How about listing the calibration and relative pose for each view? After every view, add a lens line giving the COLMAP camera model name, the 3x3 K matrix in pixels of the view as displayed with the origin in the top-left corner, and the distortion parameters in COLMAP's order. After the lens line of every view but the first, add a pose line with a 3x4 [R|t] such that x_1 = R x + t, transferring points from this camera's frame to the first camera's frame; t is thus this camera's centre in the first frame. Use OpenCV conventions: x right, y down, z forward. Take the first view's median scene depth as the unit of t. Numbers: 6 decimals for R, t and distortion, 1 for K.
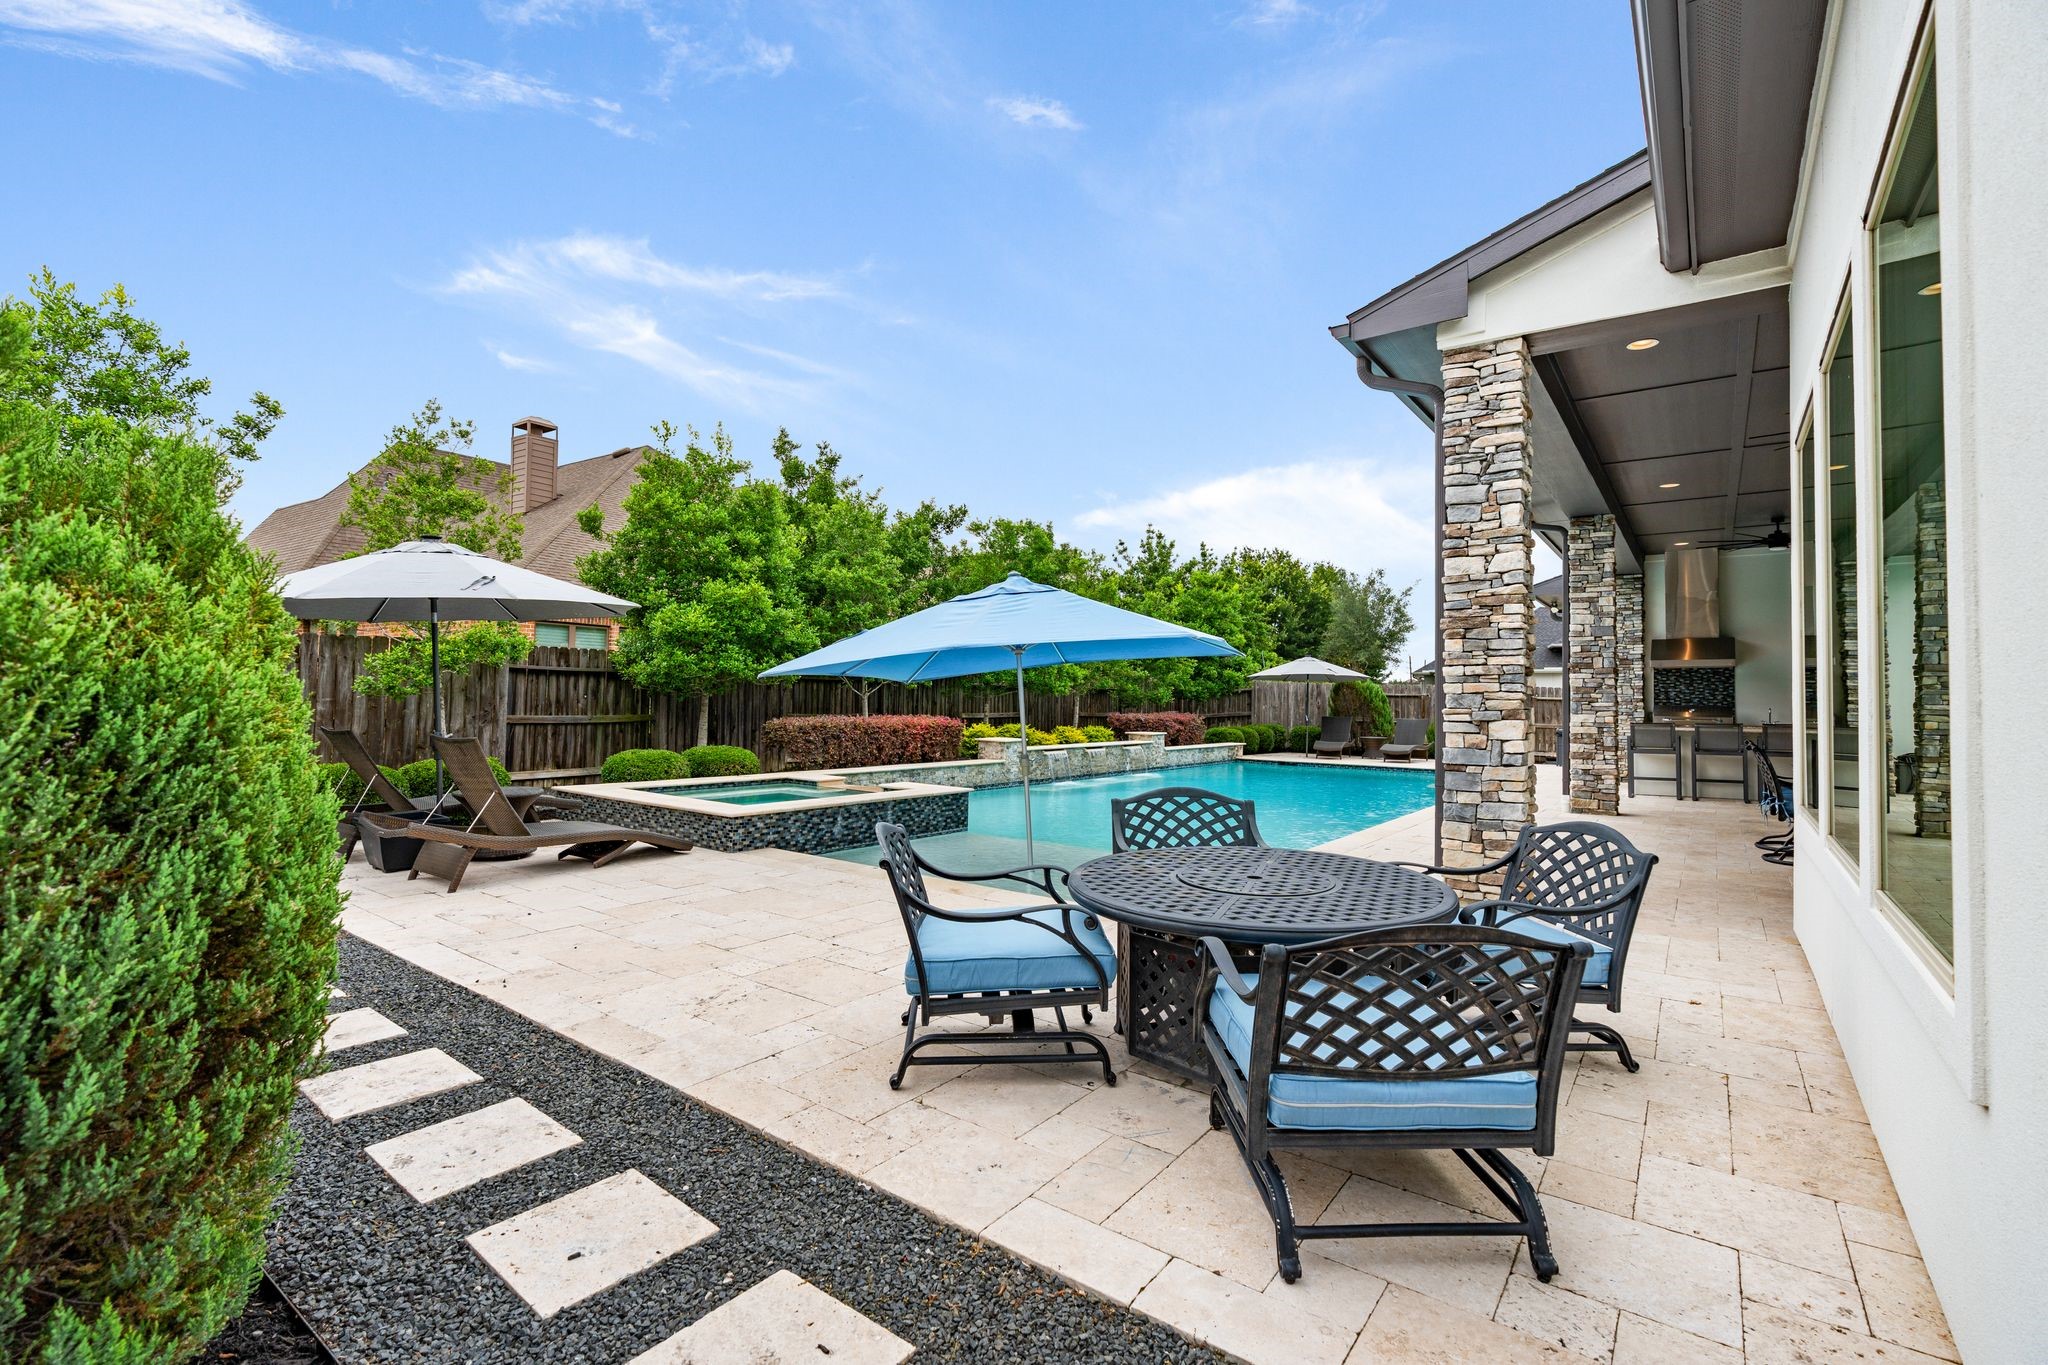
lens RADIAL K [[915.1, 0, 1022.2], [0, 915.1, 678.6], [0, 0, 1]] dist [-0.009789, 0.001751]
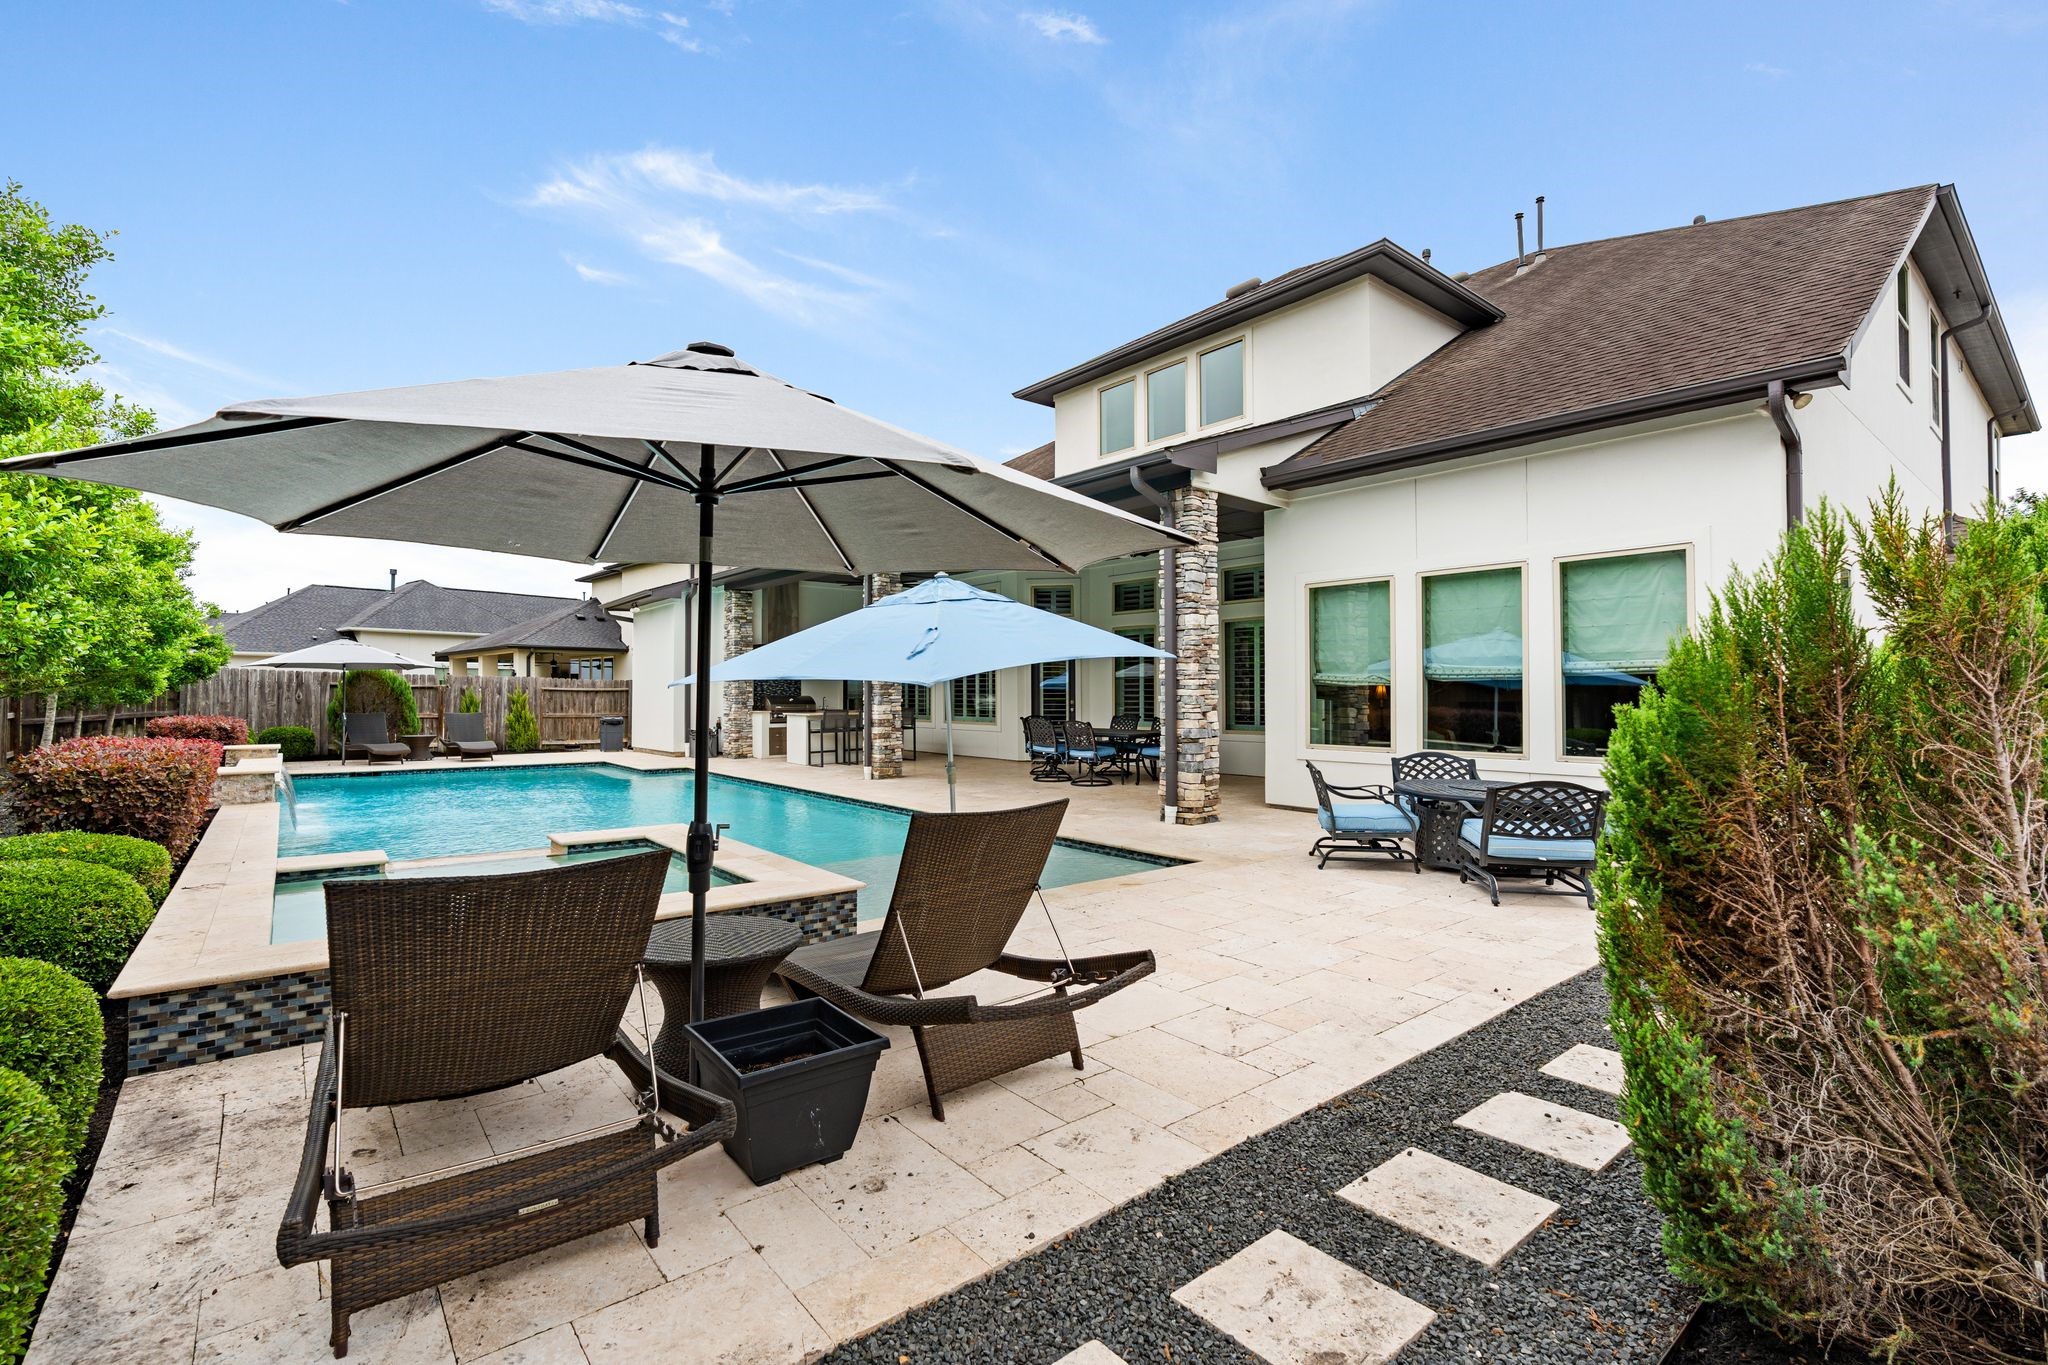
lens RADIAL K [[915.1, 0, 1022.2], [0, 915.1, 678.6], [0, 0, 1]] dist [-0.009789, 0.001751]
pose [[0.235488, 0.003480, 0.971871, -0.474928], [-0.020569, 0.999787, 0.001404, -0.004195], [-0.971660, -0.020322, 0.235509, 0.357717]]
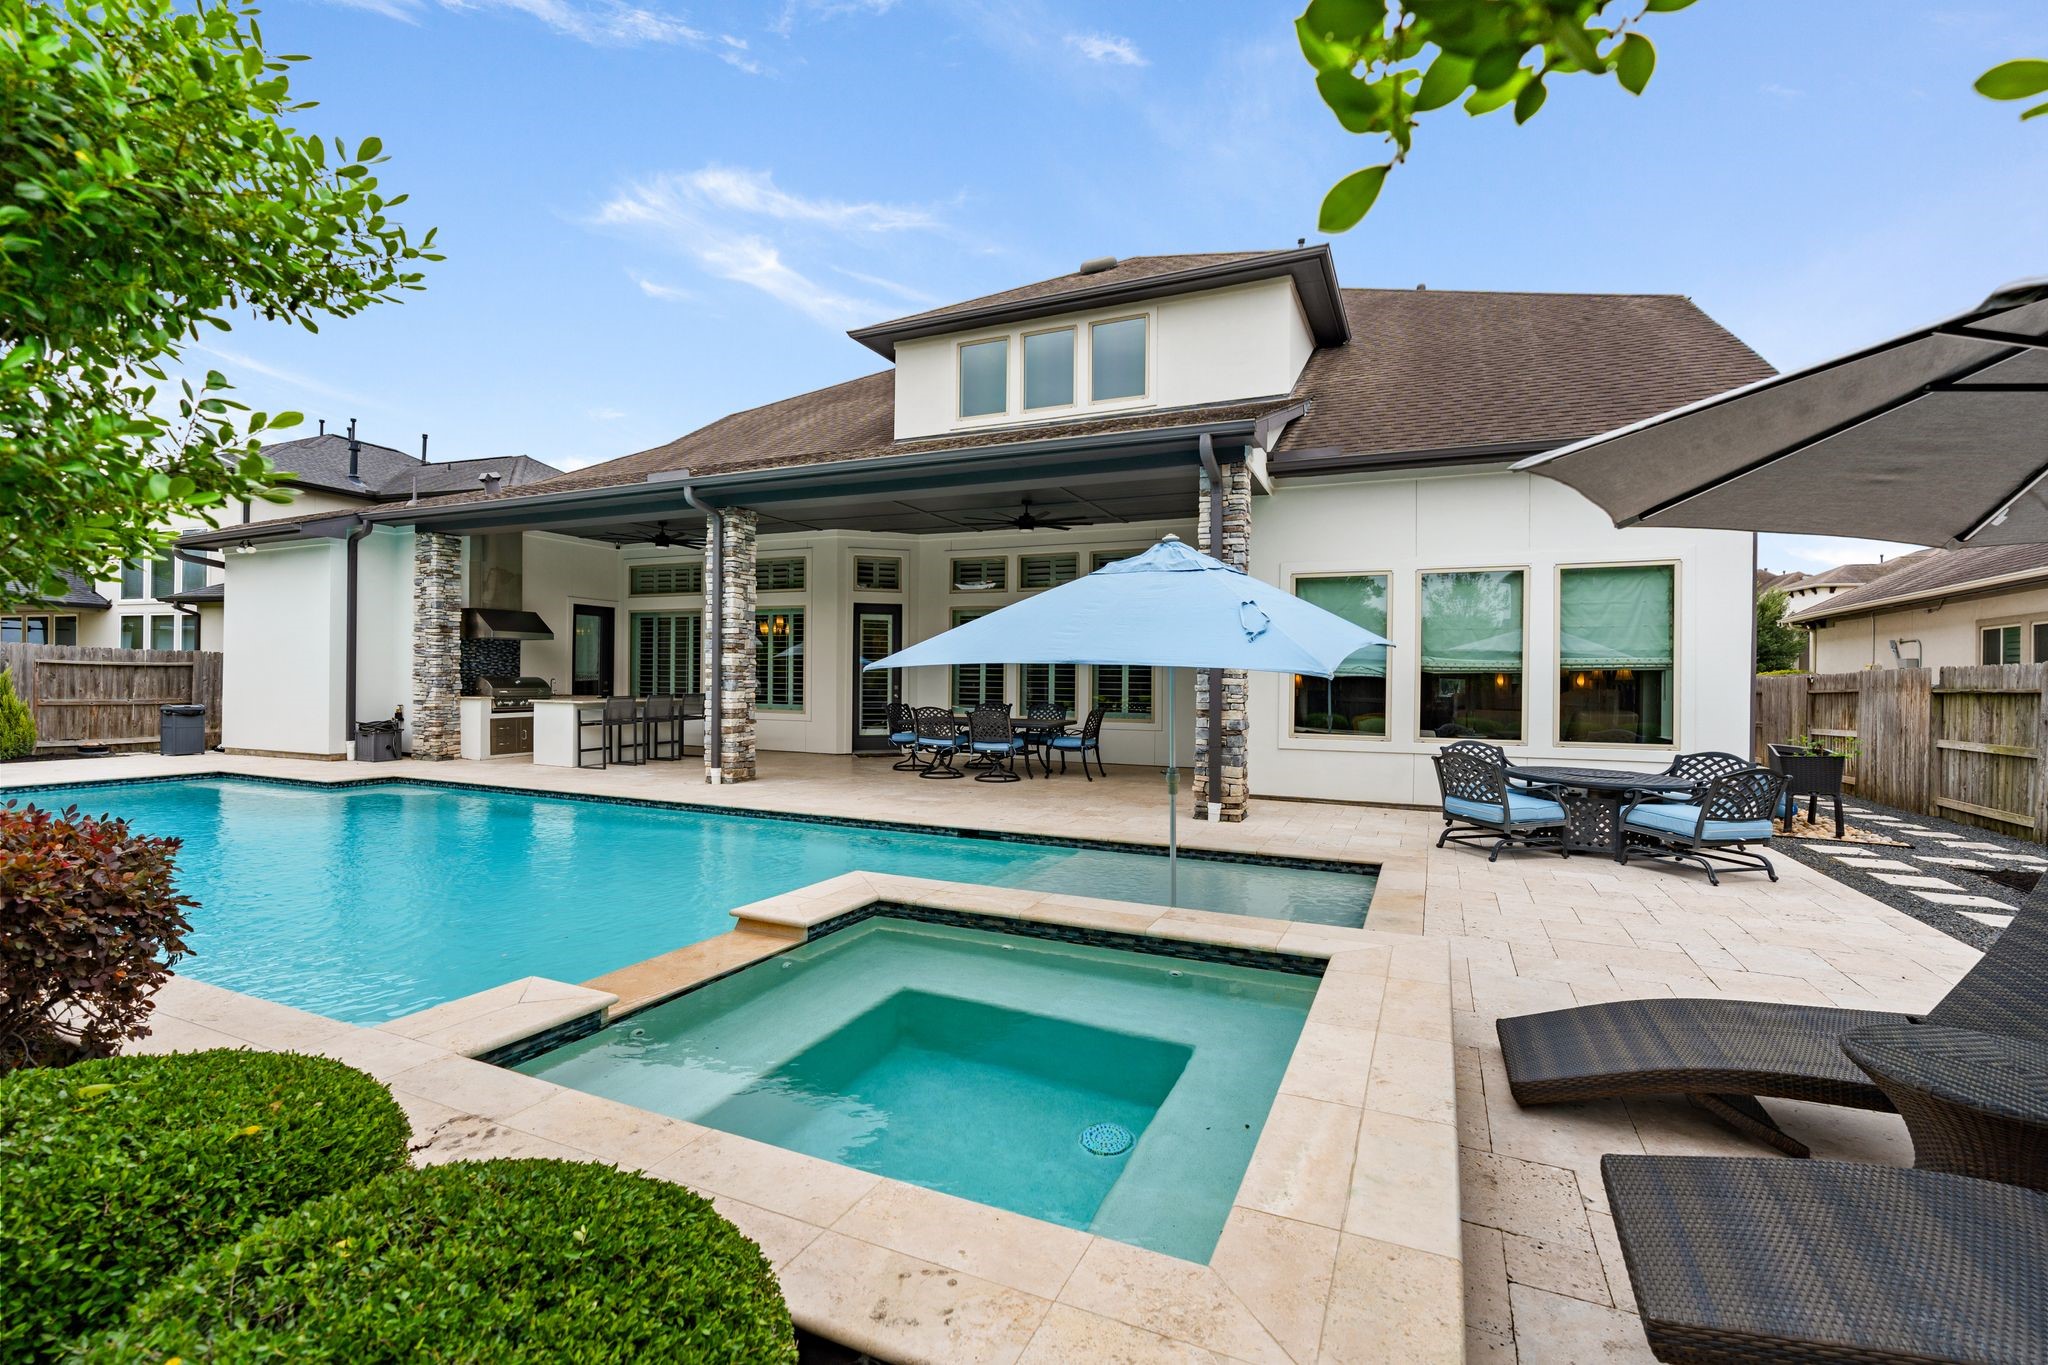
lens RADIAL K [[915.1, 0, 1022.2], [0, 915.1, 678.6], [0, 0, 1]] dist [-0.009789, 0.001751]
pose [[-0.222663, -0.015170, 0.974777, -0.380478], [-0.037483, 0.999273, 0.006989, 0.003171], [-0.974175, -0.034982, -0.223070, 0.672735]]
